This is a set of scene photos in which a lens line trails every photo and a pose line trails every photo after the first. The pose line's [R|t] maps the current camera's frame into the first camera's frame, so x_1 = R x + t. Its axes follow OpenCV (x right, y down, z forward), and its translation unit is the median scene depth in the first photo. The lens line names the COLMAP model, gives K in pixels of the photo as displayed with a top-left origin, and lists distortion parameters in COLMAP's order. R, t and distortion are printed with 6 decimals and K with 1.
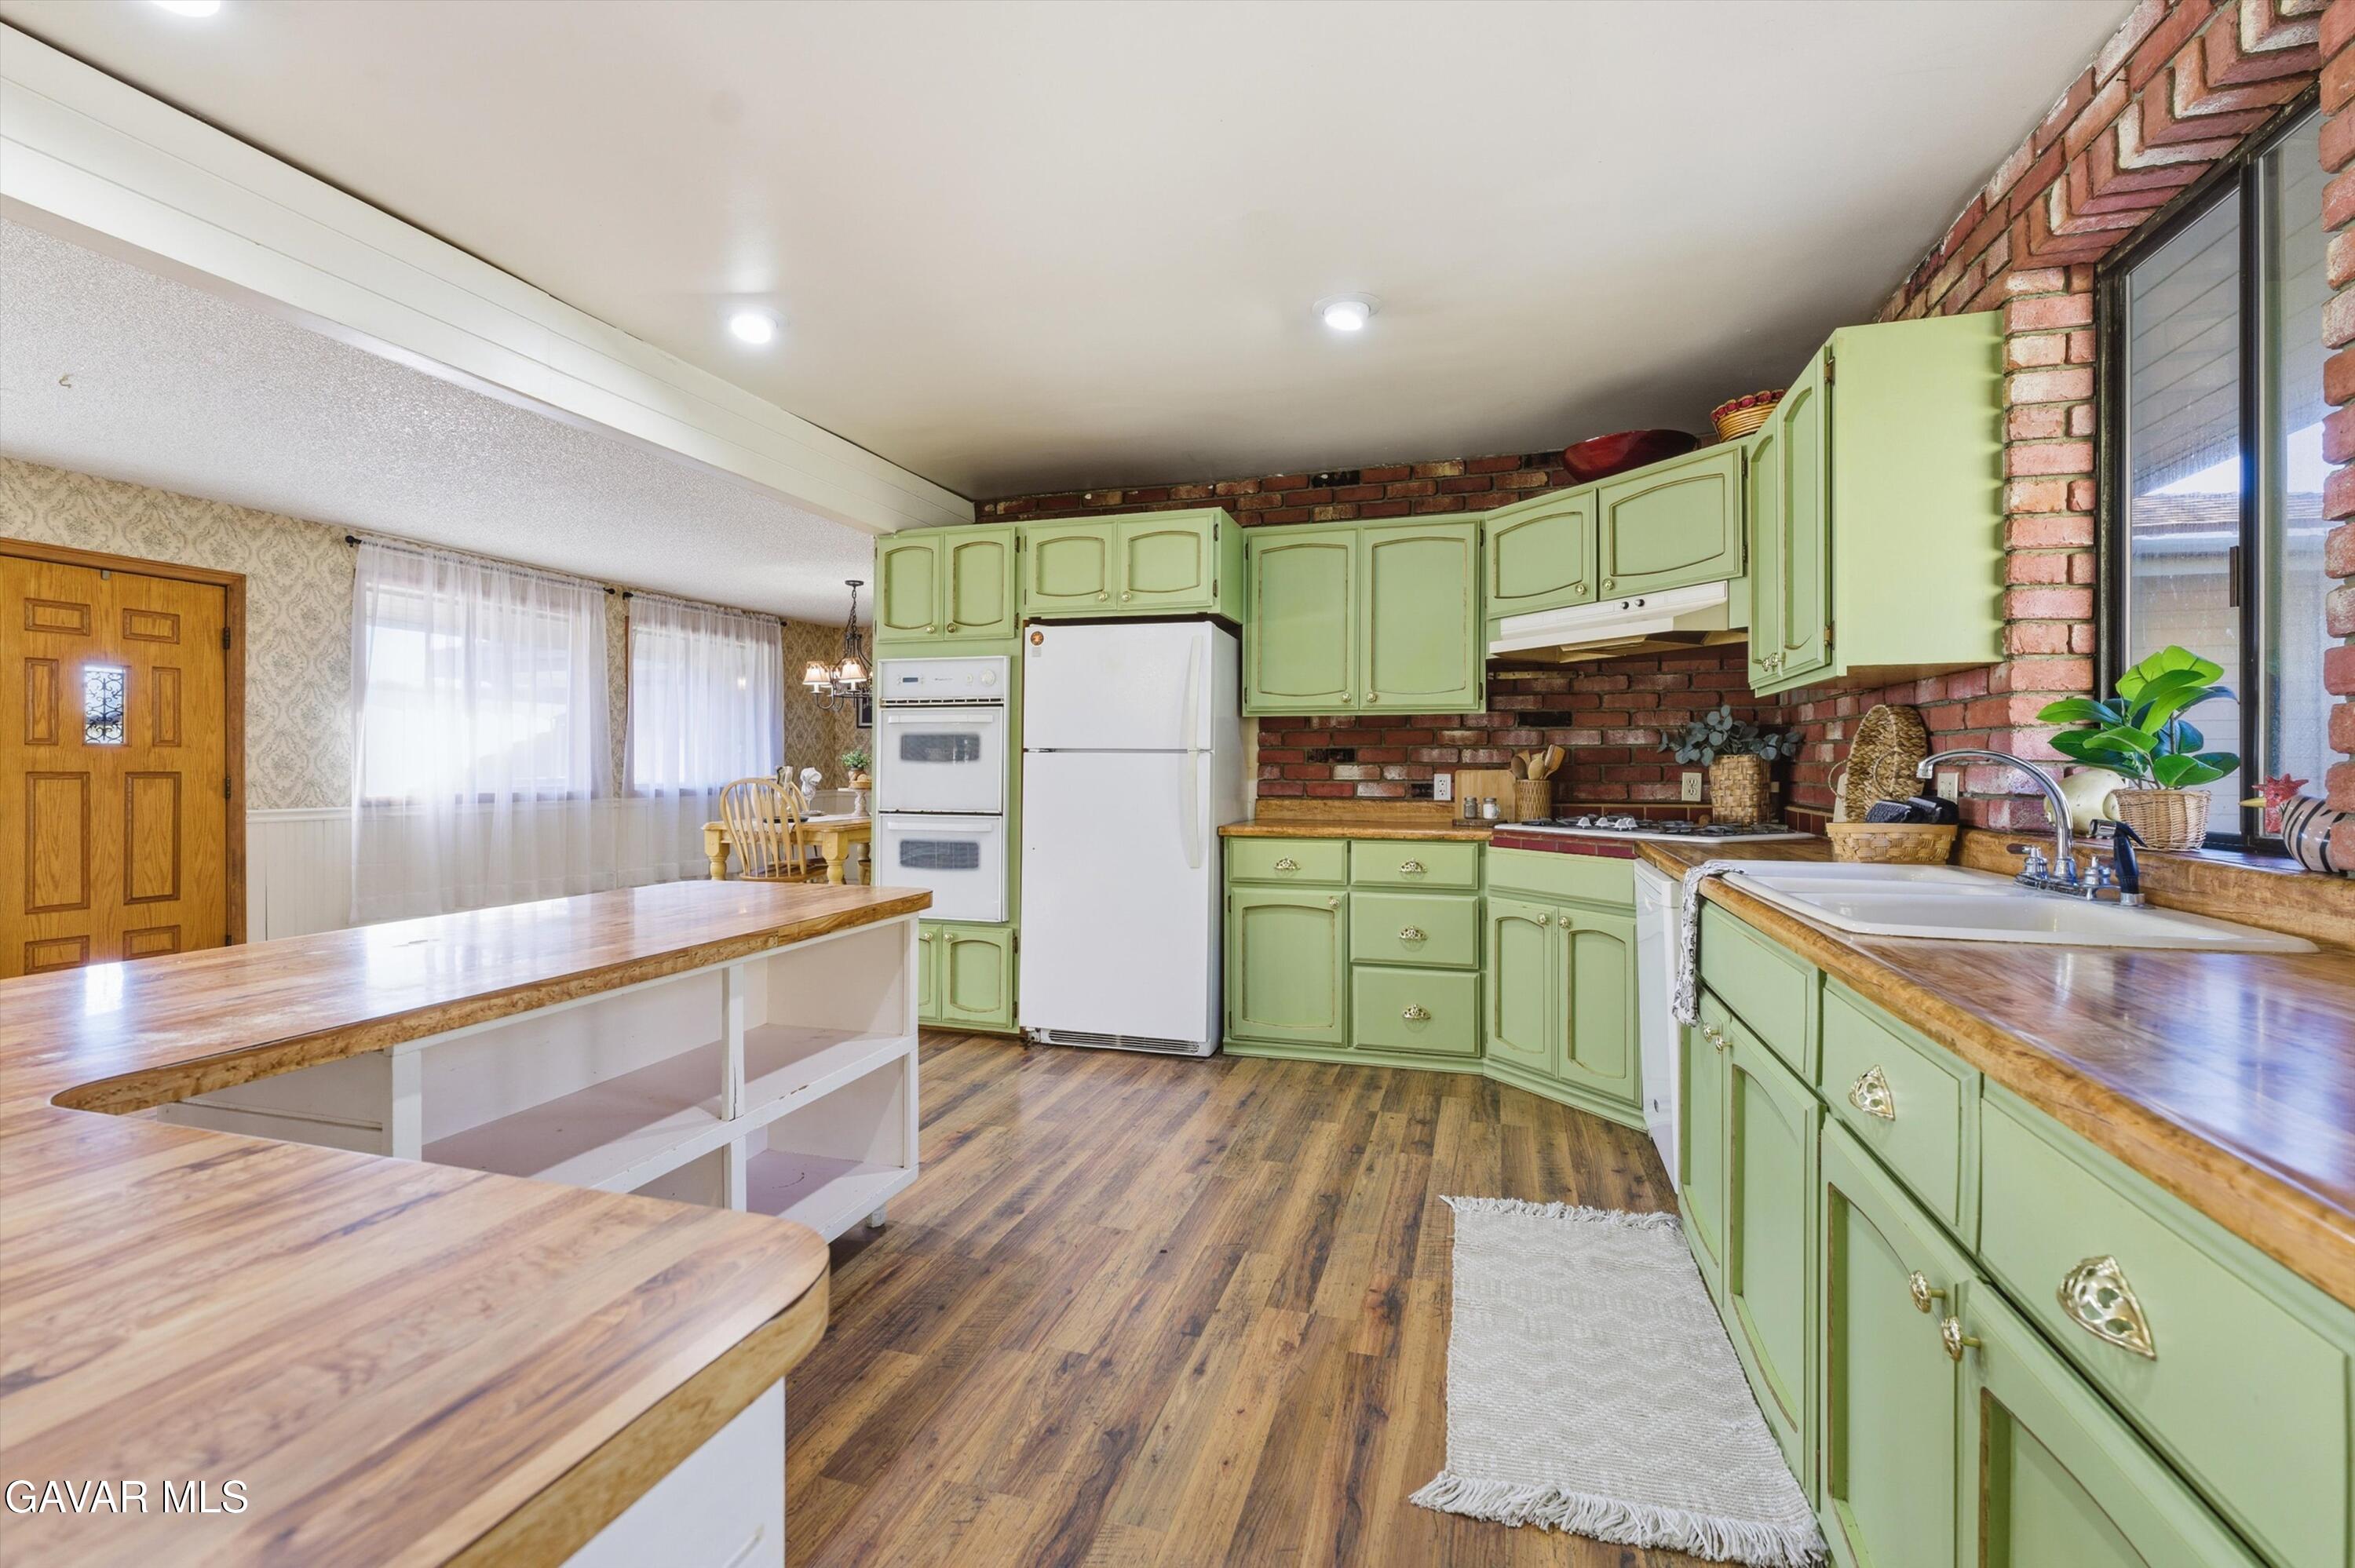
lens RADIAL K [[1036.9, 0, 1161.8], [0, 1036.9, 763.1], [0, 0, 1]] dist [-0.001945, -0.000144]
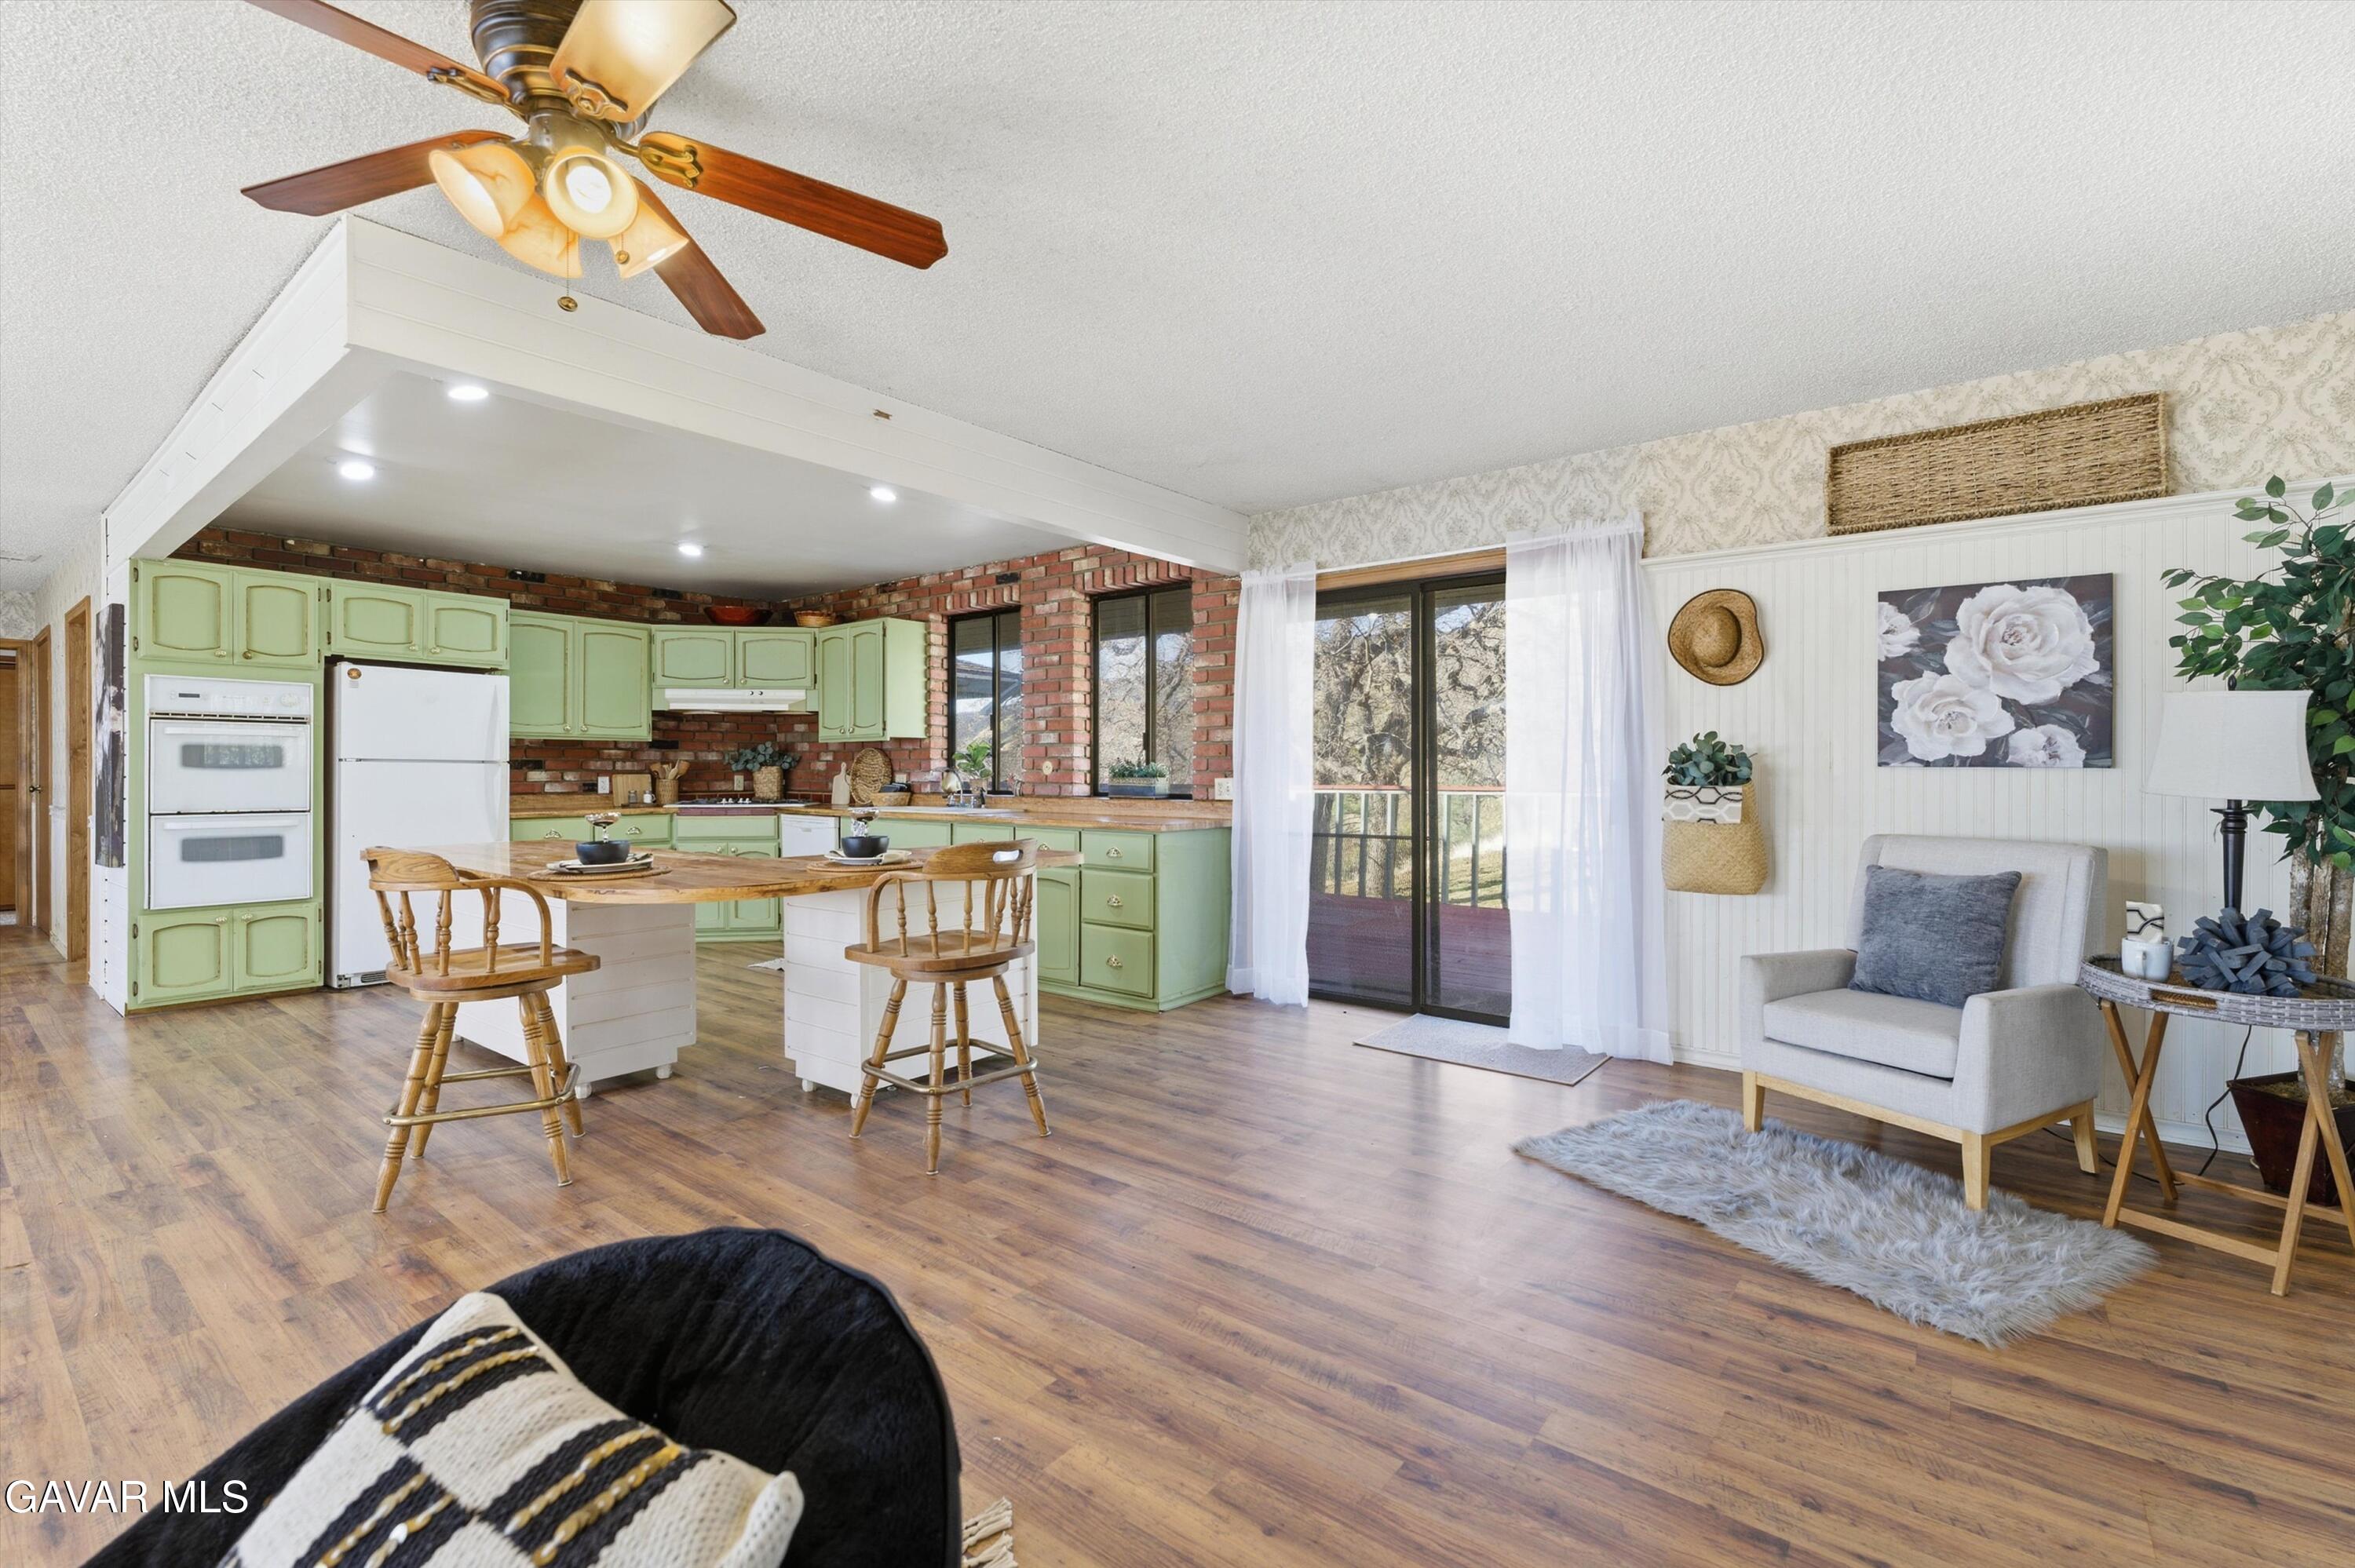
lens RADIAL K [[1086.2, 0, 1167.7], [0, 1086.2, 774.6], [0, 0, 1]] dist [-0.000296, -0.000018]
pose [[0.368502, -0.002786, 0.929623, -1.018244], [-0.002854, 0.999987, 0.004128, -0.002607], [-0.929623, -0.004174, 0.368489, -0.450706]]
